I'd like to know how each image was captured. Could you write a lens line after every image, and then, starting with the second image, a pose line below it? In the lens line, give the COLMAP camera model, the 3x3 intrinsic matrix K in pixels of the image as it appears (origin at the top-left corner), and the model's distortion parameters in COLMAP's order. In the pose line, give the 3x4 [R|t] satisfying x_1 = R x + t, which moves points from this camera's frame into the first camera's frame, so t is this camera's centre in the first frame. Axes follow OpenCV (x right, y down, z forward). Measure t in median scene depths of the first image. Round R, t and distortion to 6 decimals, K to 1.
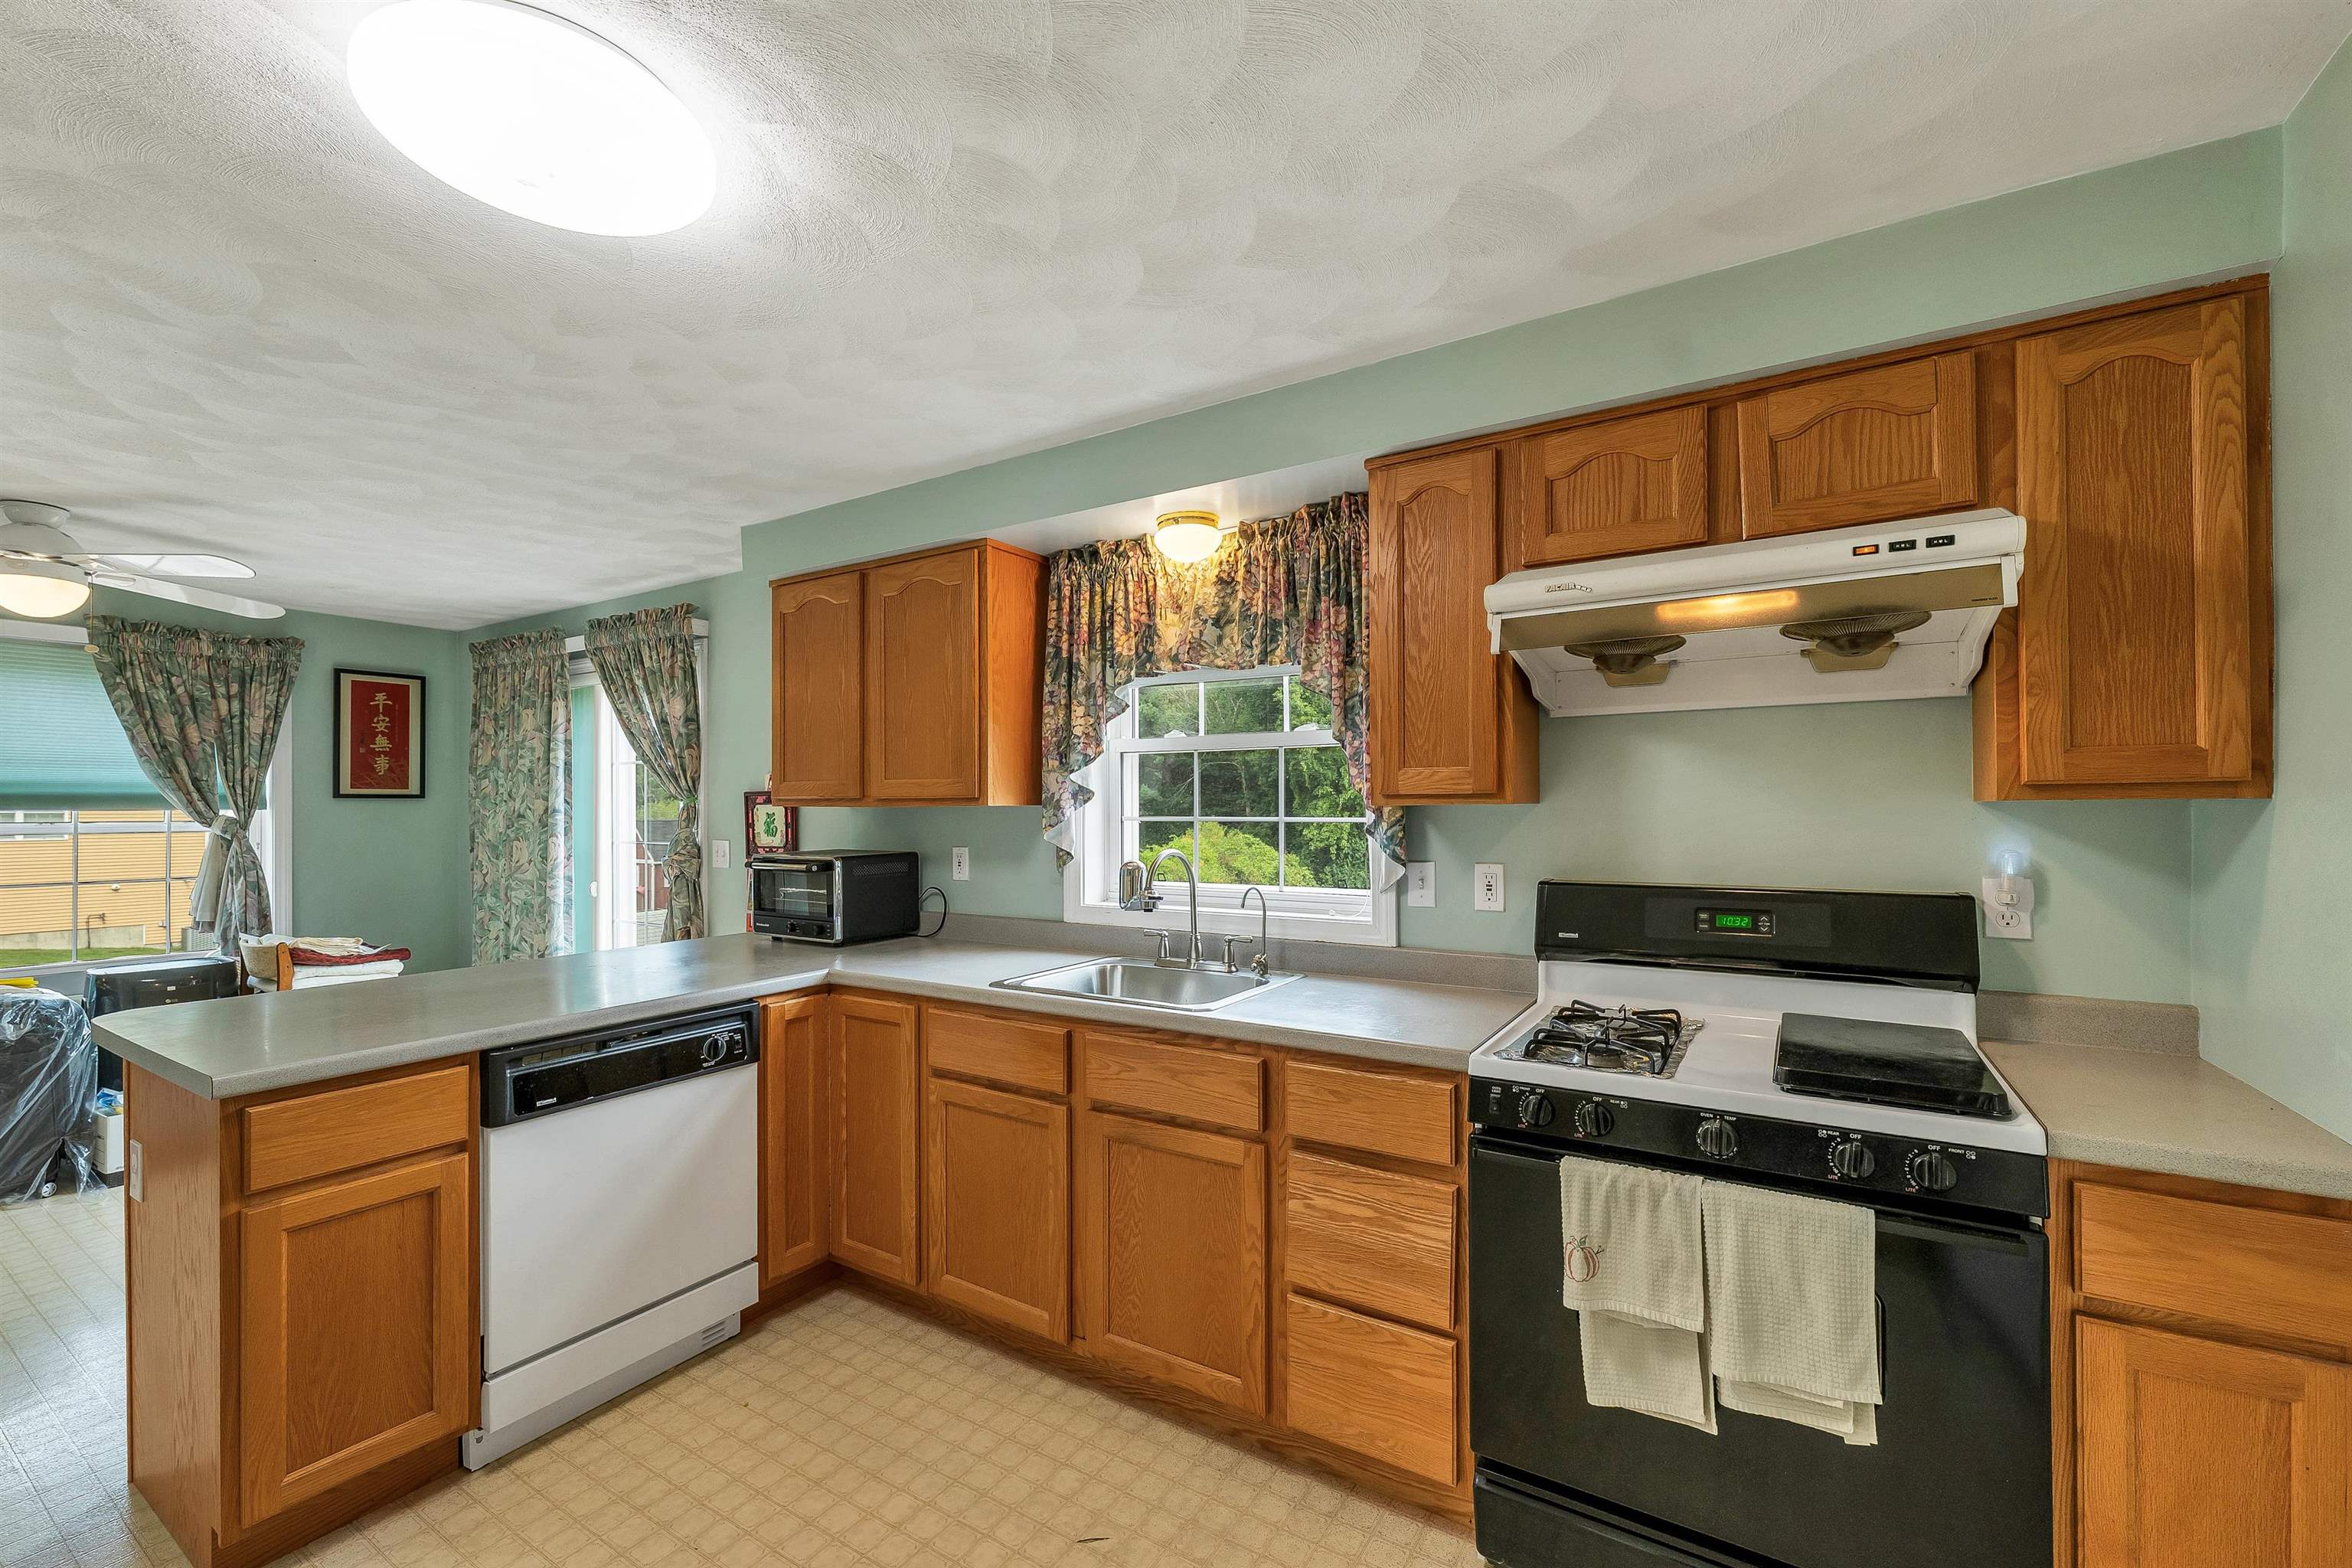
lens RADIAL K [[970.7, 0, 1174.8], [0, 970.7, 797.6], [0, 0, 1]] dist [0.002657, -0.000005]
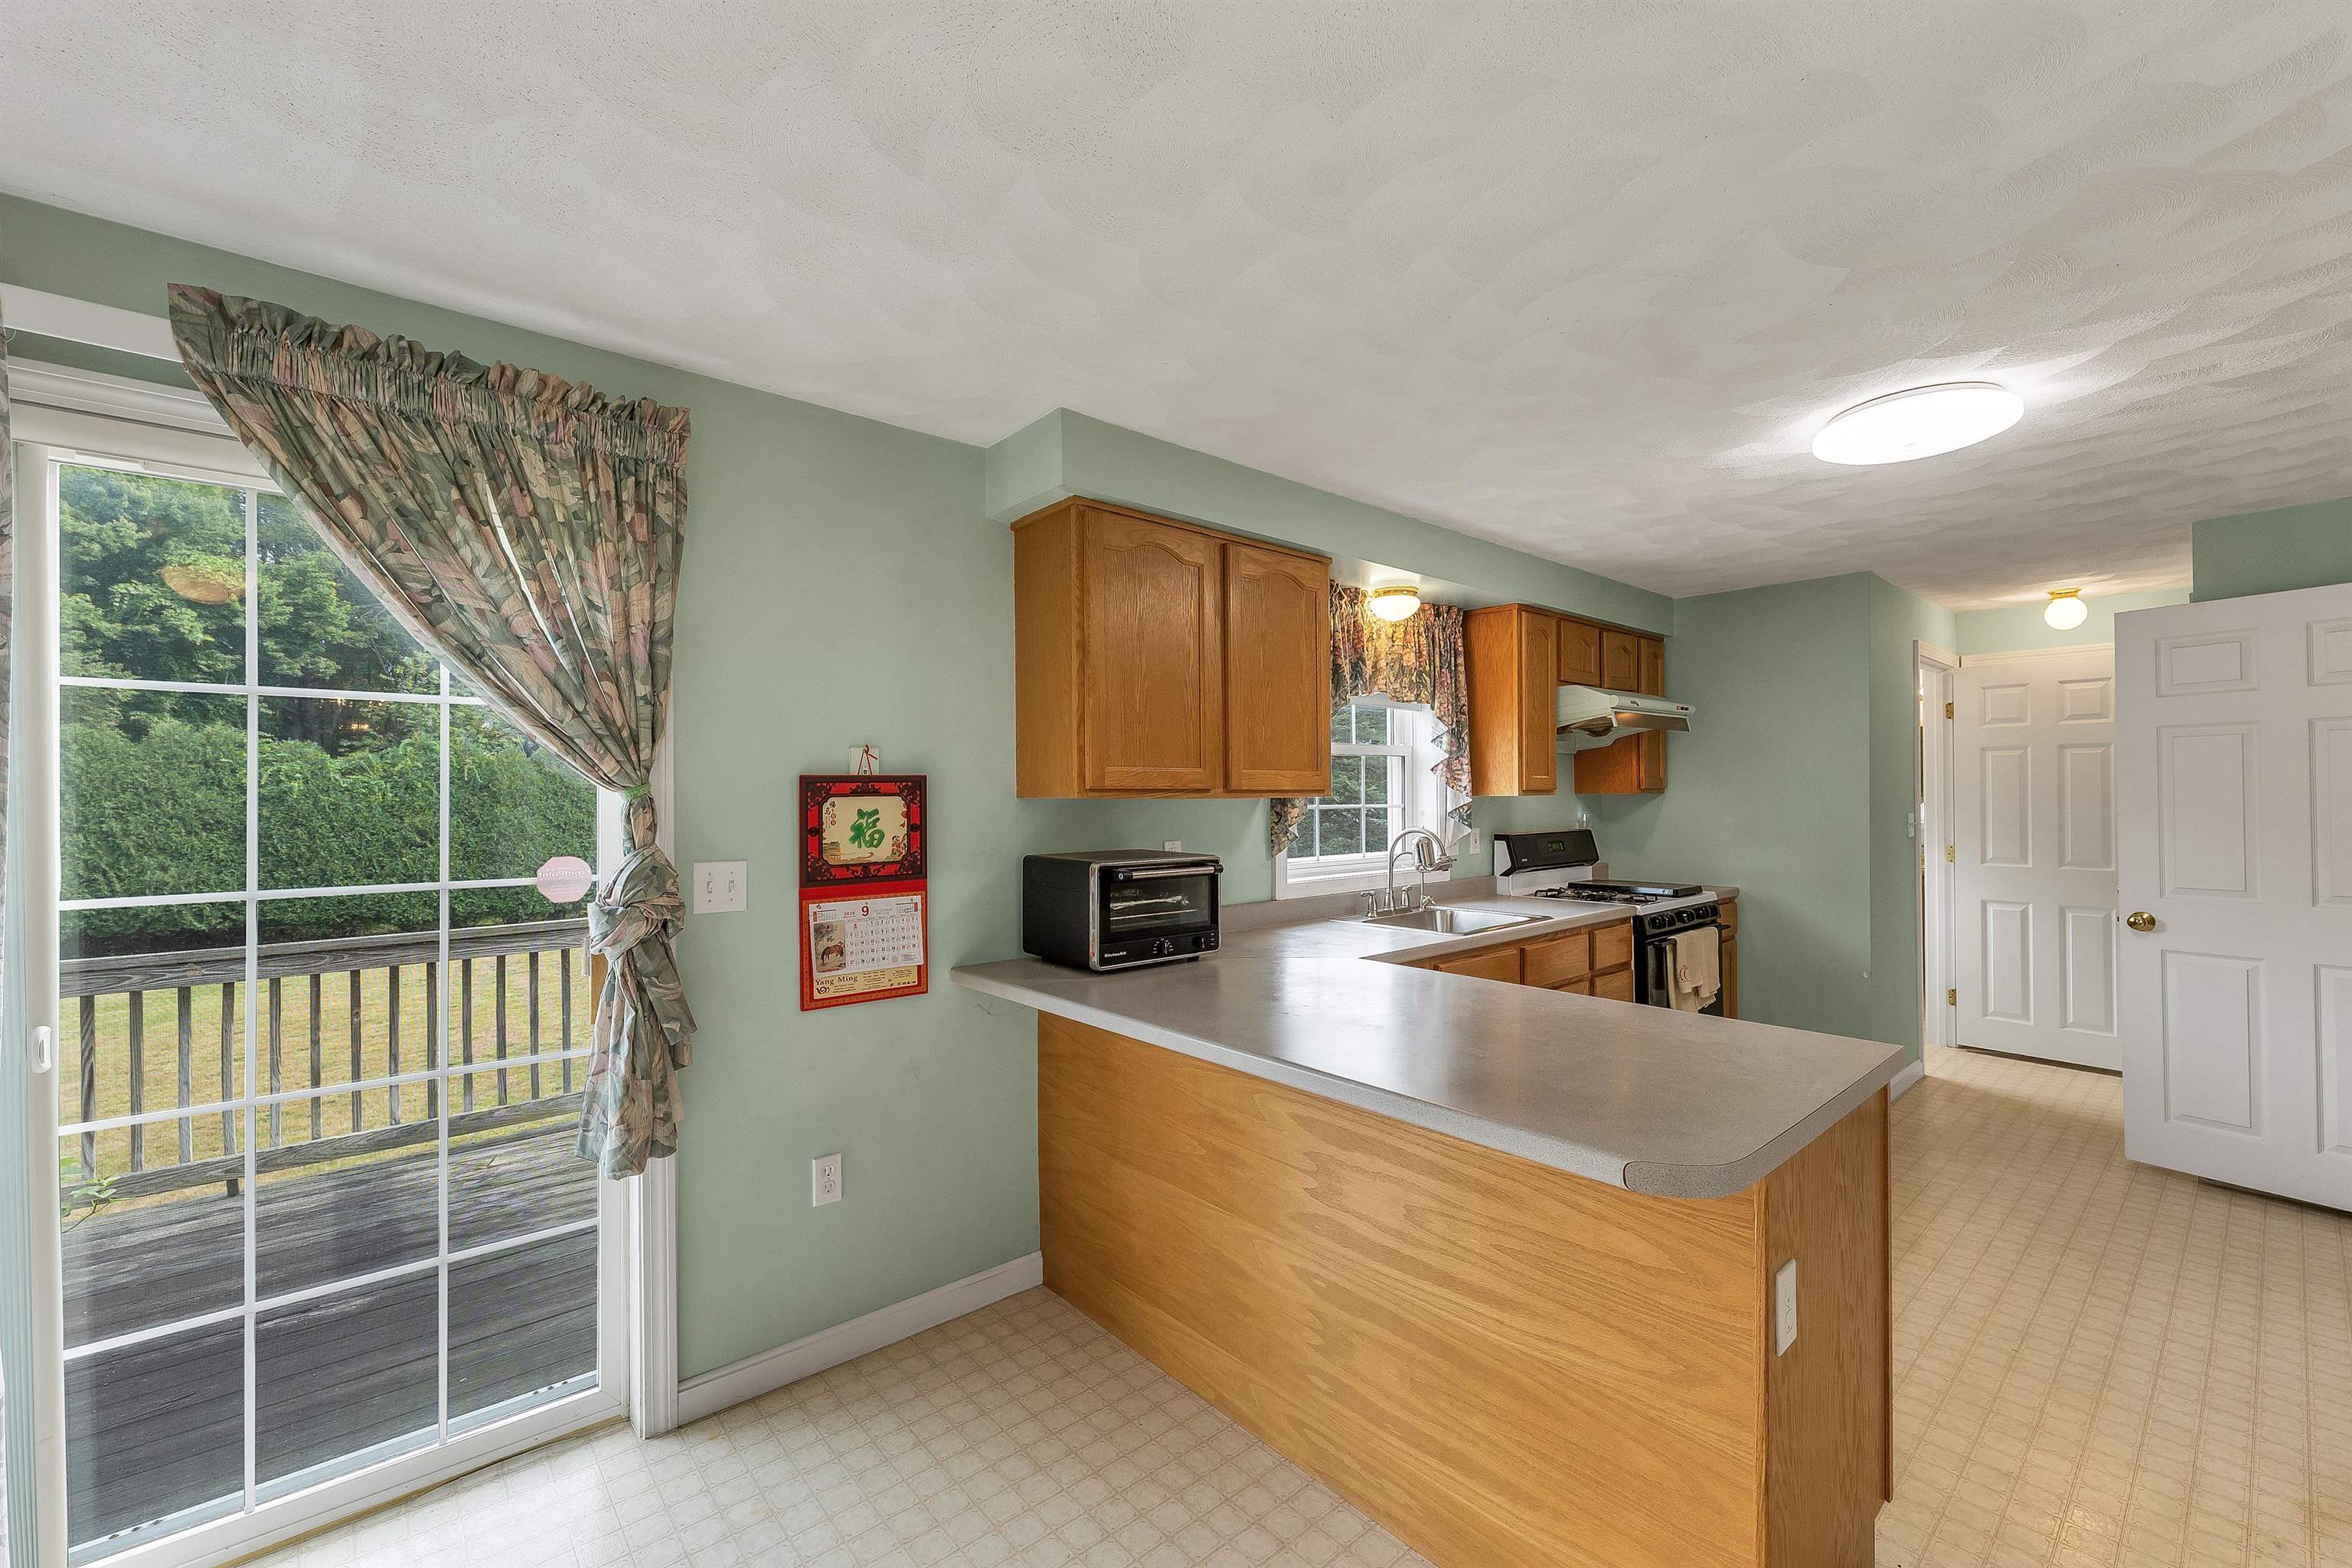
lens RADIAL K [[970.7, 0, 1182.1], [0, 970.7, 781.1], [0, 0, 1]] dist [0.002657, -0.000005]
pose [[0.275576, 0.012240, 0.961201, -0.967731], [-0.002852, 0.999925, -0.011916, 0.004126], [-0.961275, 0.000543, 0.275590, 0.629064]]
